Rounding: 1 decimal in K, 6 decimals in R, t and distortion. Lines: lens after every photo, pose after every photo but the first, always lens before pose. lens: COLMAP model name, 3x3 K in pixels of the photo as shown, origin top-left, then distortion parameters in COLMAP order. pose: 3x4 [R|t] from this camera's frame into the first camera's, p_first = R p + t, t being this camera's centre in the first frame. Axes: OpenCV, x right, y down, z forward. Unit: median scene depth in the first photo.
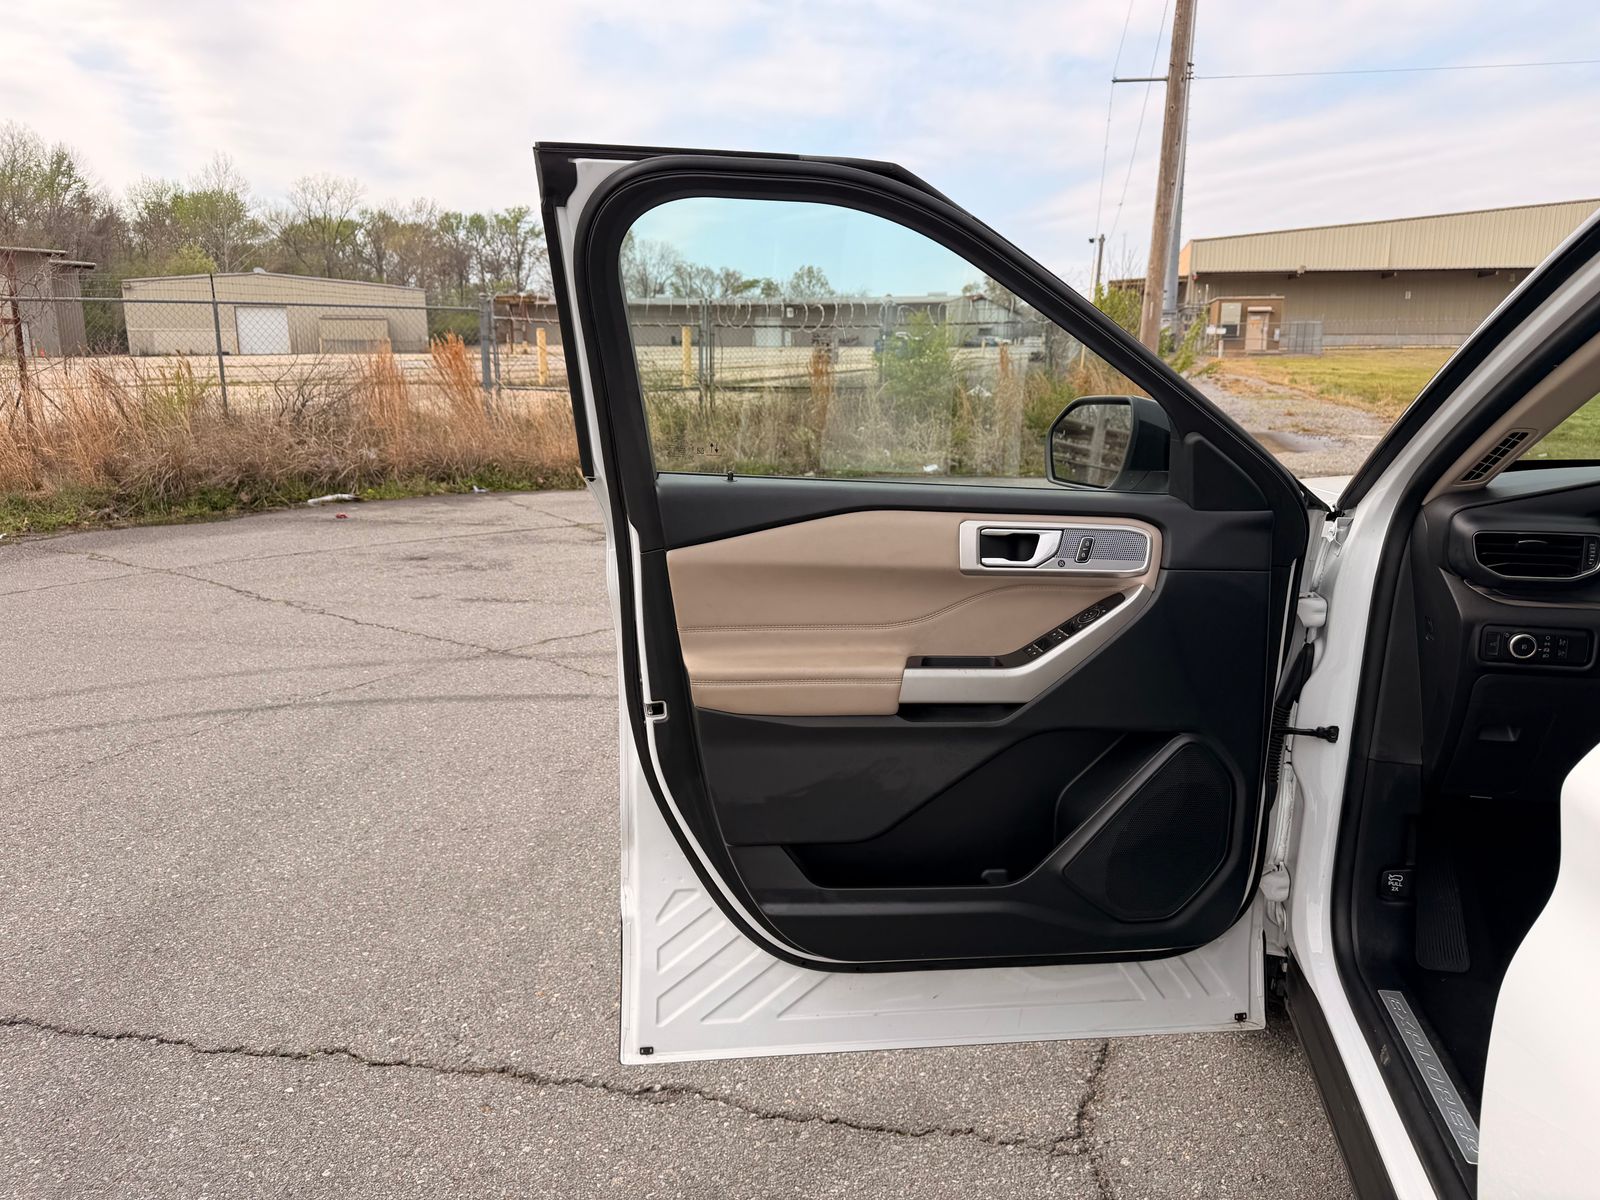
lens RADIAL K [[1145.8, 0, 811.1], [0, 1145.8, 586.4], [0, 0, 1]] dist [0.042842, -0.051825]
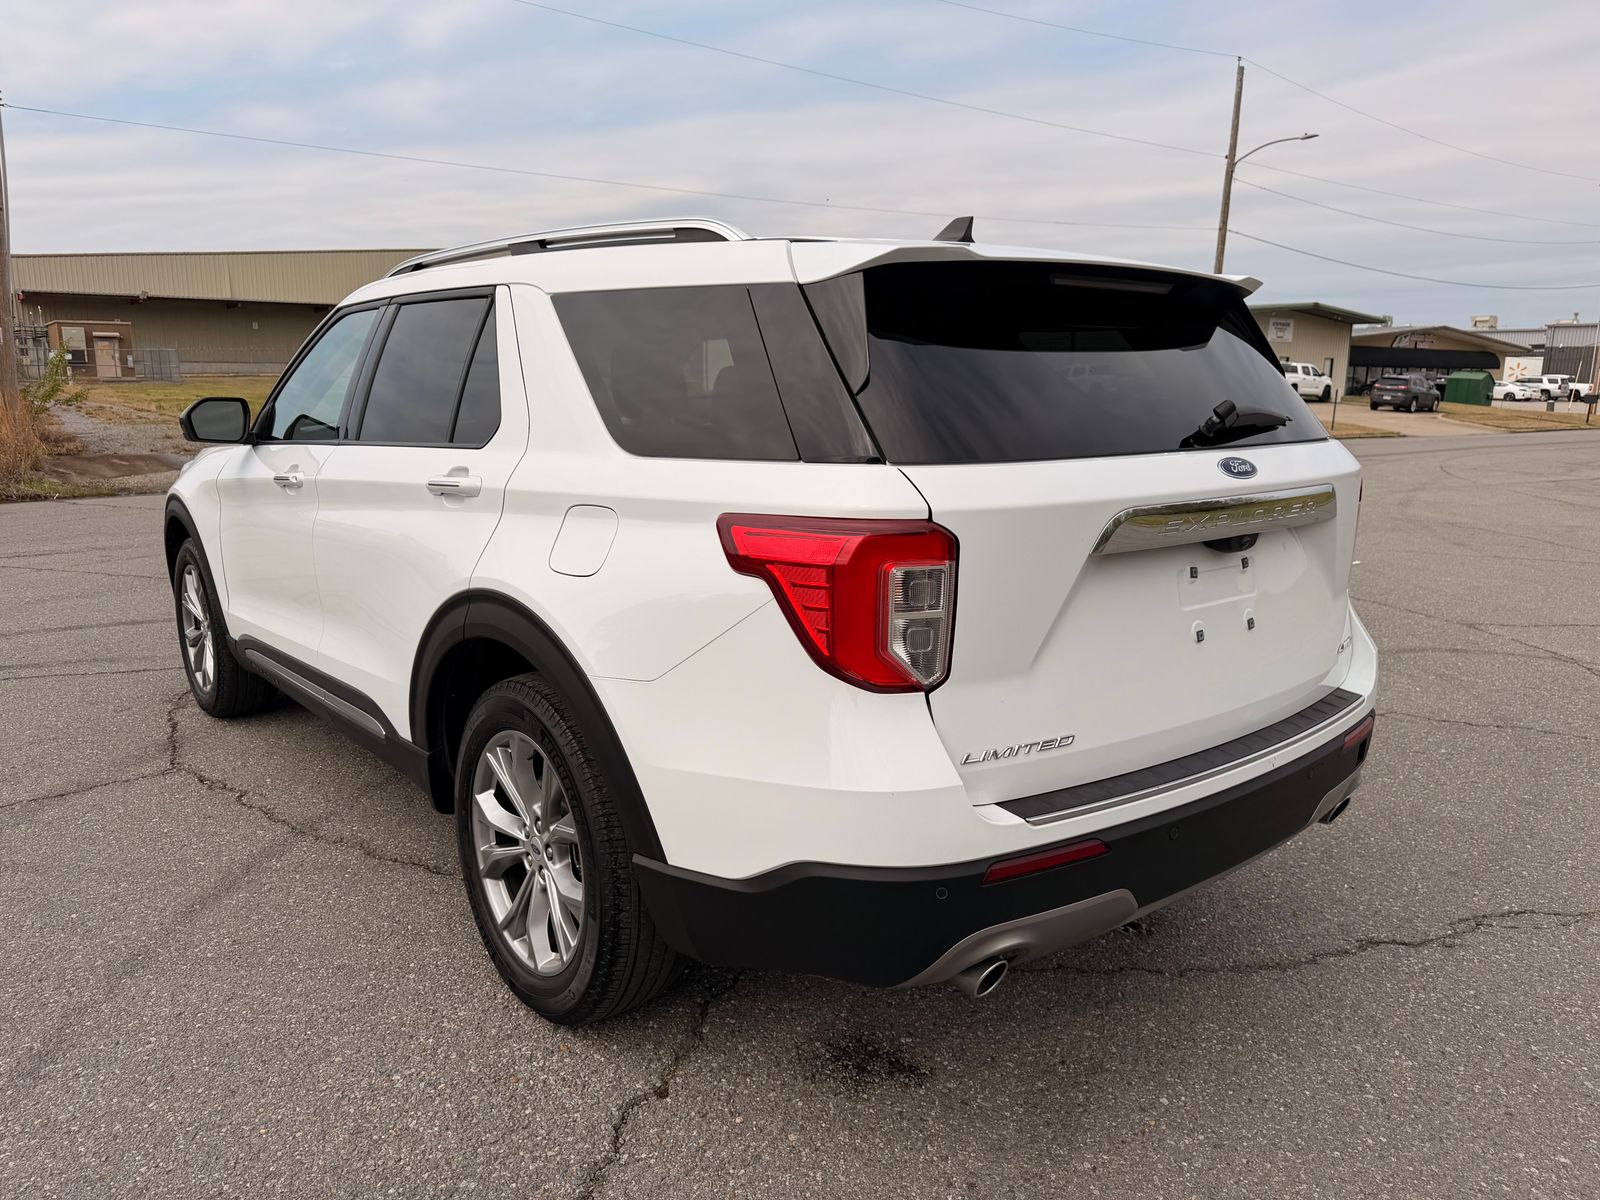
lens RADIAL K [[1145.8, 0, 806.2], [0, 1145.8, 606.8], [0, 0, 1]] dist [0.042842, -0.051825]
pose [[0.622411, -0.152272, 0.767735, -0.058809], [0.156601, 0.985286, 0.068463, 0.023122], [-0.766864, 0.077616, 0.637099, -0.115560]]
